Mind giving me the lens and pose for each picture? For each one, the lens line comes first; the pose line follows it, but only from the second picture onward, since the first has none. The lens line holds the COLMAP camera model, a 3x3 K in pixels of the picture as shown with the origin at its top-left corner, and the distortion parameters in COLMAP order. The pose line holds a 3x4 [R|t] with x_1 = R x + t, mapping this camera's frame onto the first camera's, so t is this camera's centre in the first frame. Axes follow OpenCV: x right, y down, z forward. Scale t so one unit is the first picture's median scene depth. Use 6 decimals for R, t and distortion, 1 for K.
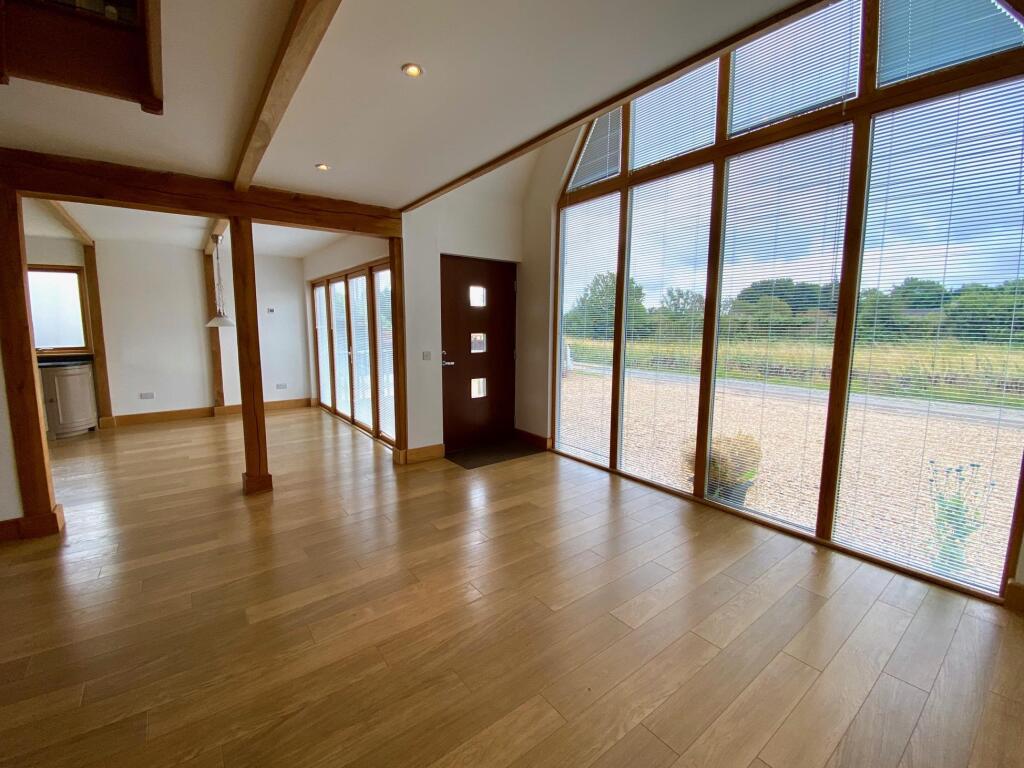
lens RADIAL K [[429.0, 0, 512.0], [0, 429.0, 384.0], [0, 0, 1]] dist [0.055064, -0.045083]
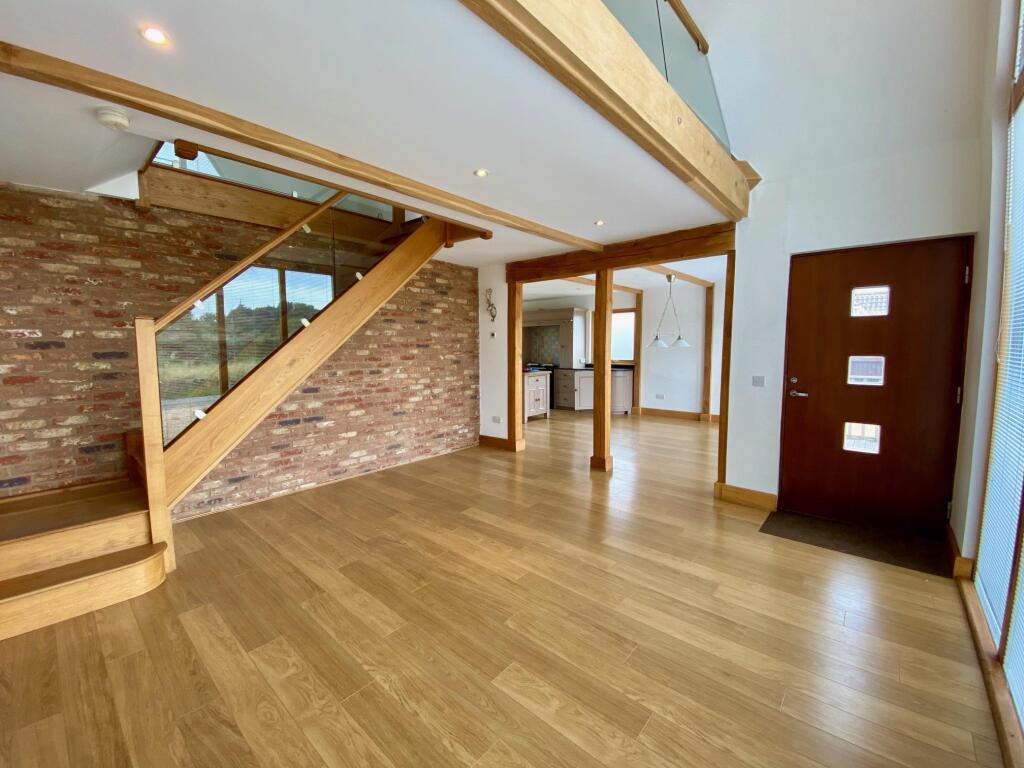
lens RADIAL K [[418.6, 0, 511.4], [0, 418.6, 380.1], [0, 0, 1]] dist [0.065717, -0.040838]
pose [[0.198026, 0.078935, -0.977013, 0.495914], [-0.126560, 0.990468, 0.054370, -0.050560], [0.971992, 0.112884, 0.206129, 0.352951]]
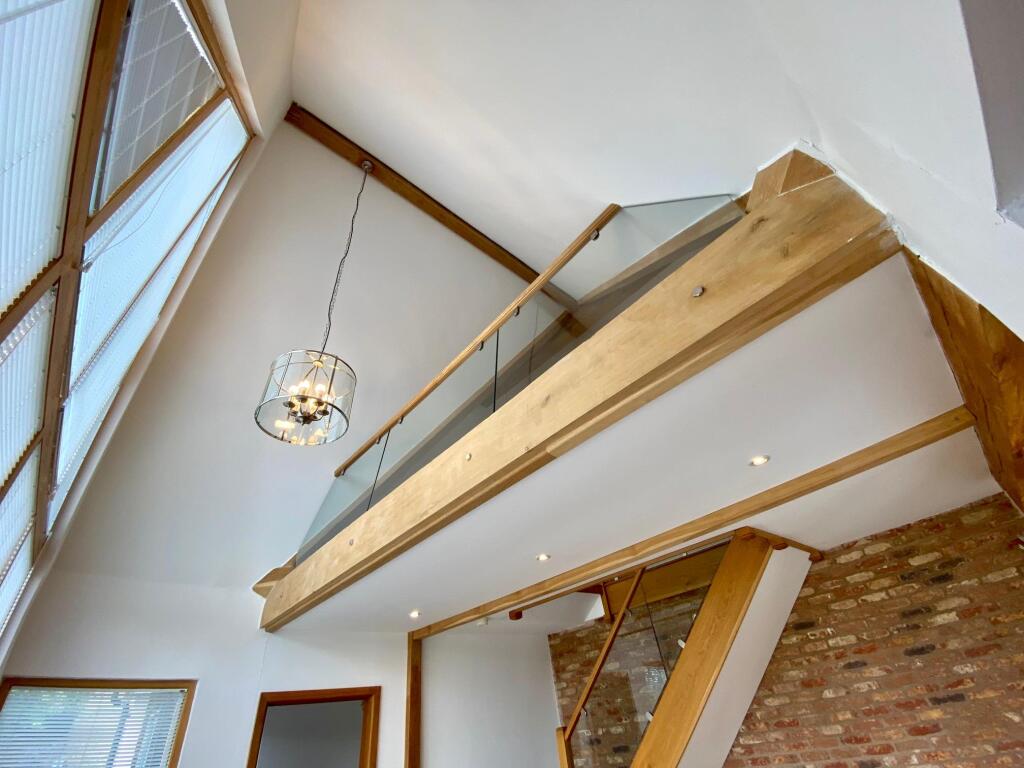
lens RADIAL K [[415.5, 0, 512.0], [0, 415.5, 384.0], [0, 0, 1]] dist [-0.000258, -0.012884]
pose [[-0.990040, 0.035132, -0.136333, 0.014809], [0.101698, 0.848111, -0.519966, -0.201390], [0.097358, -0.528652, -0.843237, 1.005569]]
